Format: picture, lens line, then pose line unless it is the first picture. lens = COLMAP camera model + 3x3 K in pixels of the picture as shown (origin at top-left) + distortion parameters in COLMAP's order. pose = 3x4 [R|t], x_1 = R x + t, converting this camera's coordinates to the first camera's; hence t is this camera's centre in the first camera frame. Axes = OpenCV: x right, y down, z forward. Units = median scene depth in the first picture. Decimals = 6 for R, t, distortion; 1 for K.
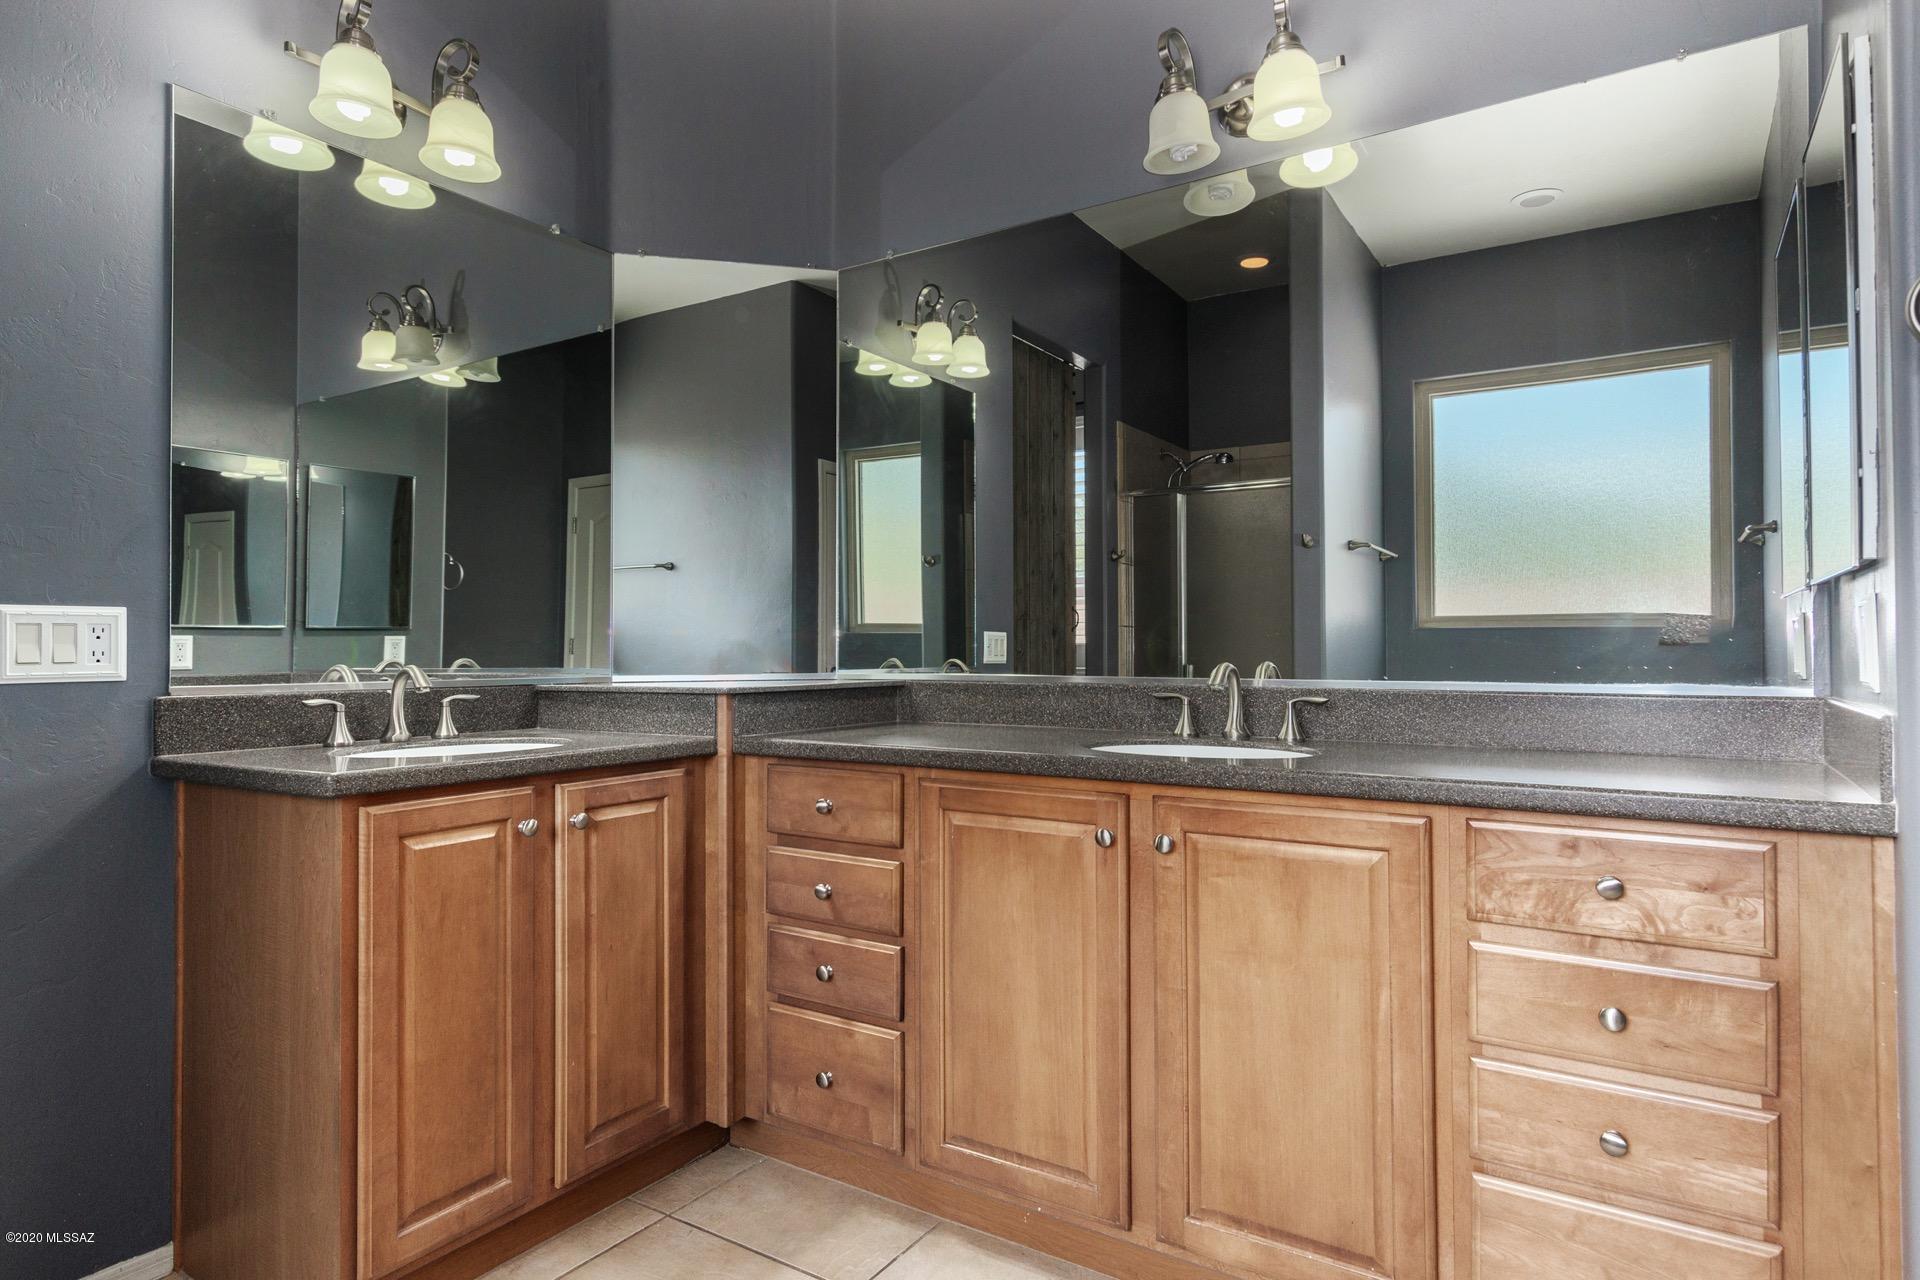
lens RADIAL K [[1057.2, 0, 950.7], [0, 1057.2, 640.0], [0, 0, 1]] dist [-0.000239, 0.000221]
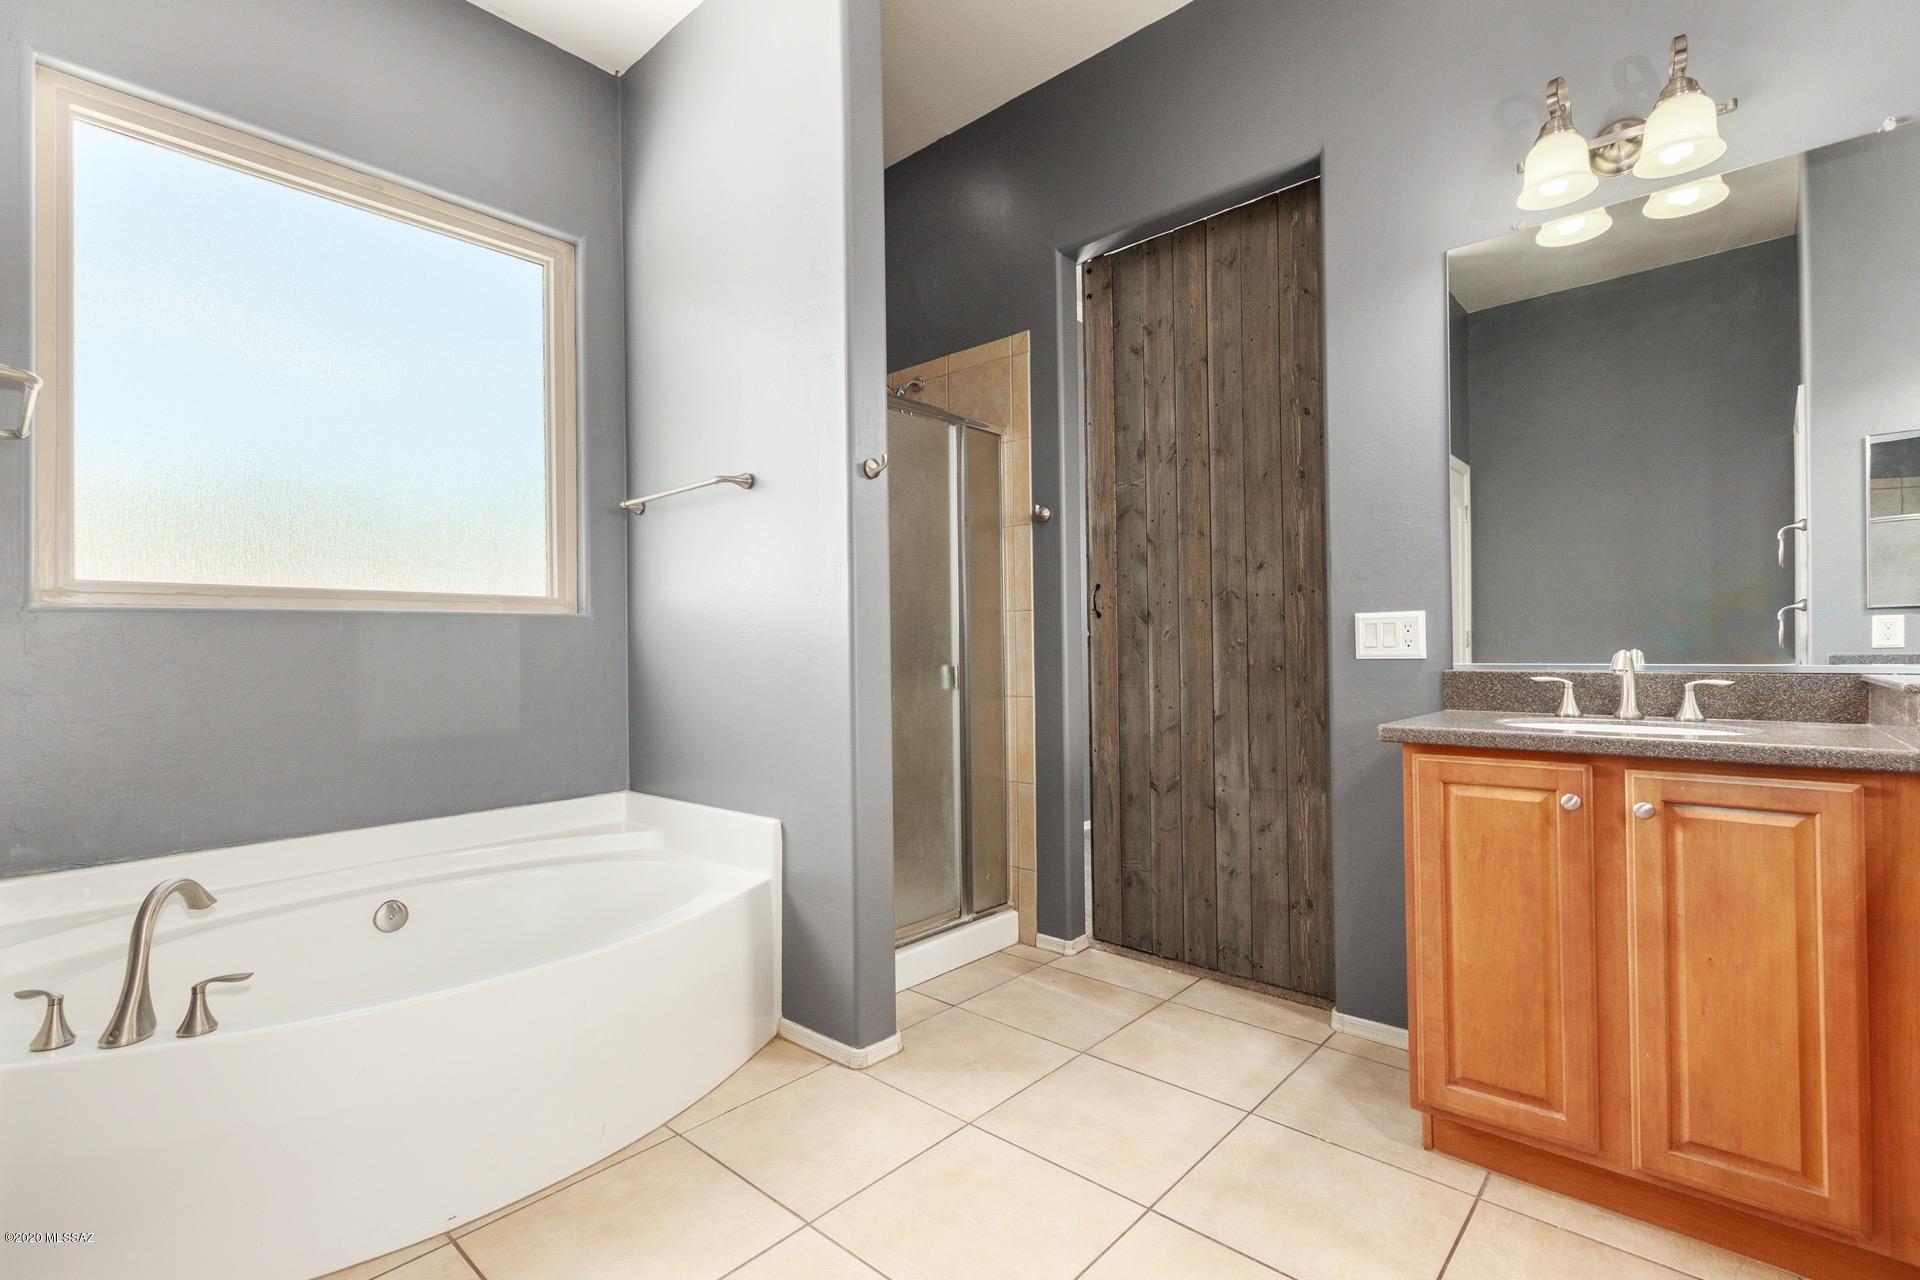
lens RADIAL K [[879.0, 0, 954.3], [0, 879.0, 639.1], [0, 0, 1]] dist [0.002001, -0.000433]
pose [[-0.152959, -0.002840, -0.988228, 0.551174], [0.021448, 0.999751, -0.006193, 0.003185], [0.988000, -0.022142, -0.152860, 0.488603]]
